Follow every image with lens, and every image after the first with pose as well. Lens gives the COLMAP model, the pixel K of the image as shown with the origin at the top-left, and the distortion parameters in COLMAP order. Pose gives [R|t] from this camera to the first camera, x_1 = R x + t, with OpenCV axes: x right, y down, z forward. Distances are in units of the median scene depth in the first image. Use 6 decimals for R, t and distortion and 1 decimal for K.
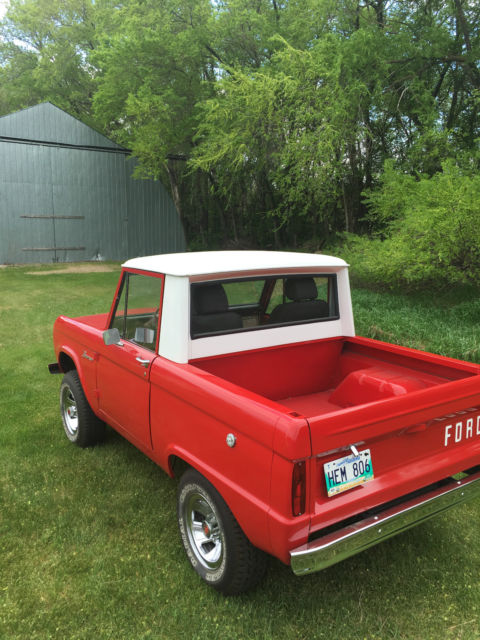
lens RADIAL K [[545.5, 0, 240.0], [0, 545.5, 319.3], [0, 0, 1]] dist [0.014964, -0.042241]
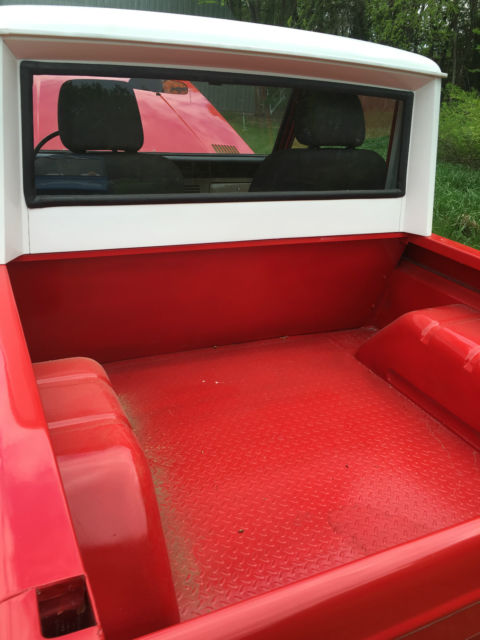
lens RADIAL K [[545.5, 0, 239.1], [0, 545.5, 320.0], [0, 0, 1]] dist [0.014964, -0.042241]
pose [[0.985568, 0.125266, -0.113860, 0.110624], [-0.094905, 0.965847, 0.241106, 0.002702], [0.140174, -0.226821, 0.963797, 0.504413]]
